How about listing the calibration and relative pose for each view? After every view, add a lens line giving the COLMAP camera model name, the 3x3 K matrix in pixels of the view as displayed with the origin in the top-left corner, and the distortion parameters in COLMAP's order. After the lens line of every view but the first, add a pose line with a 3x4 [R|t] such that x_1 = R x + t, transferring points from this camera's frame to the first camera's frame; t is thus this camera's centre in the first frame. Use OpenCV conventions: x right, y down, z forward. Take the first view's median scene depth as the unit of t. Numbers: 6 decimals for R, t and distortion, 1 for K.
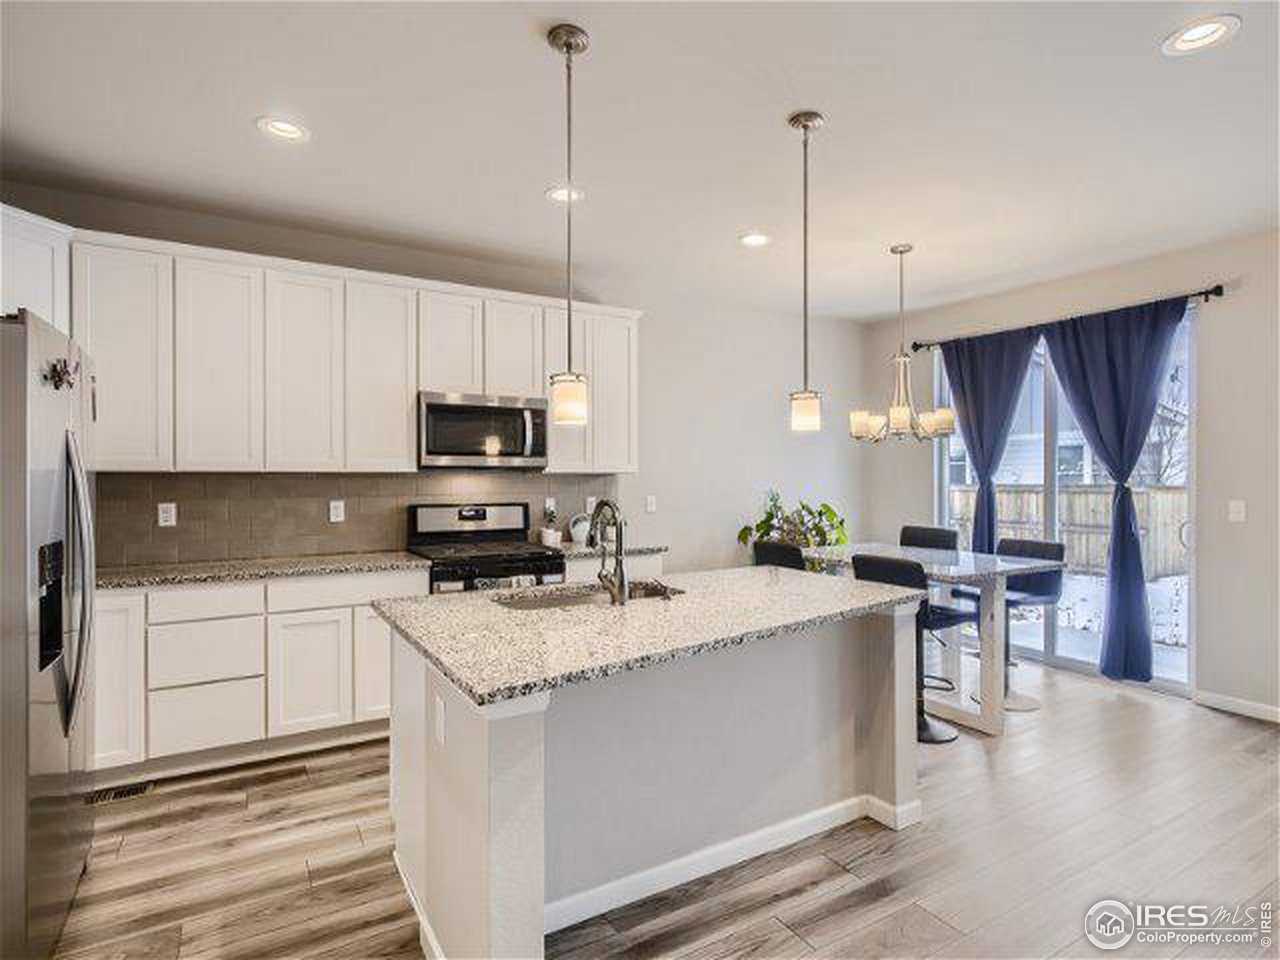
lens RADIAL K [[688.6, 0, 634.4], [0, 688.6, 481.1], [0, 0, 1]] dist [-0.001562, -0.000506]
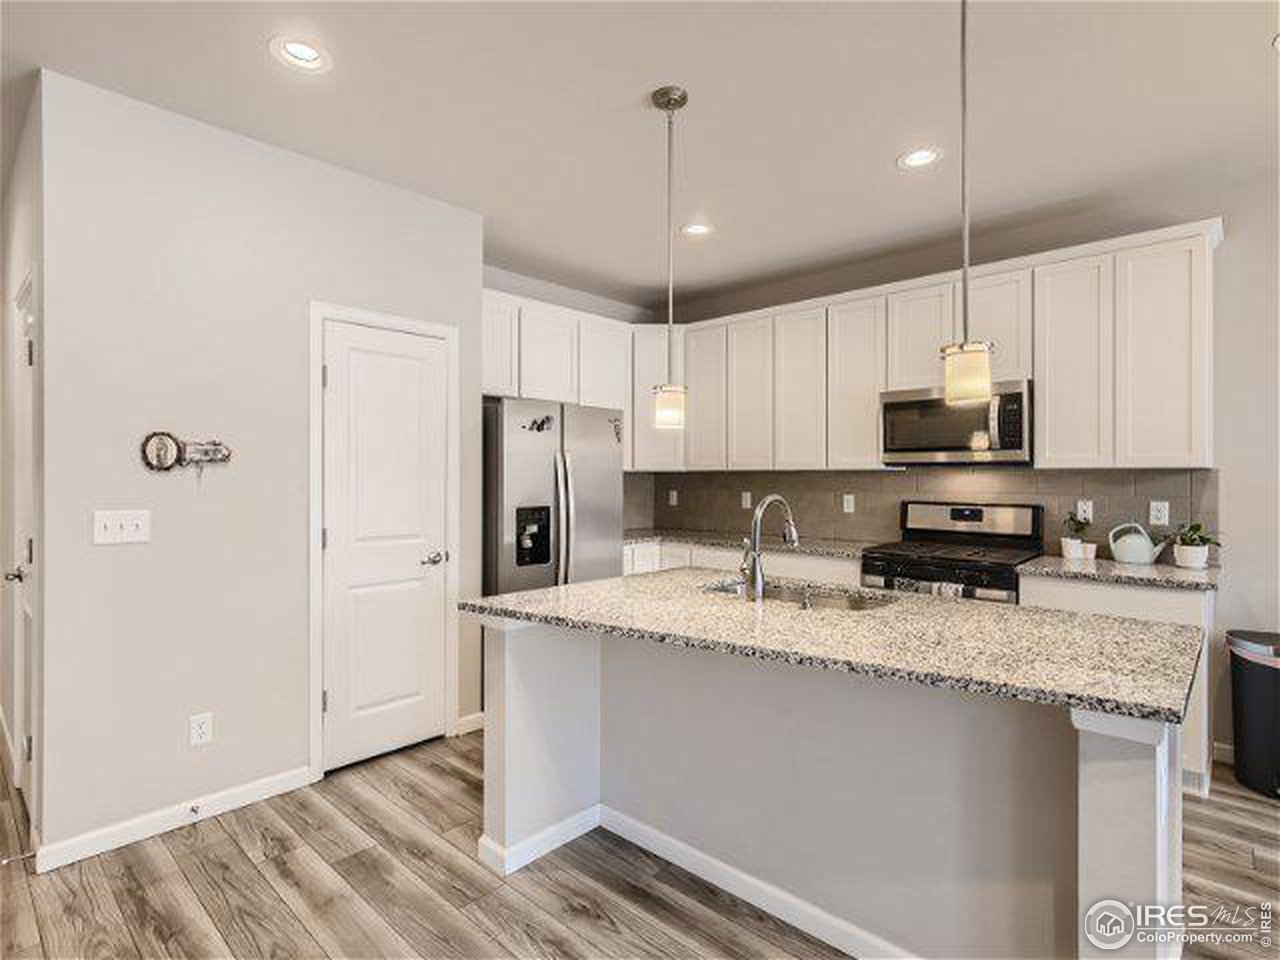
lens RADIAL K [[657.9, 0, 635.2], [0, 657.9, 474.9], [0, 0, 1]] dist [0.000256, 0.000468]
pose [[0.281451, 0.000982, -0.959575, 0.526182], [-0.005430, 0.999985, -0.000570, -0.002028], [0.959560, 0.005371, 0.281452, 0.346949]]
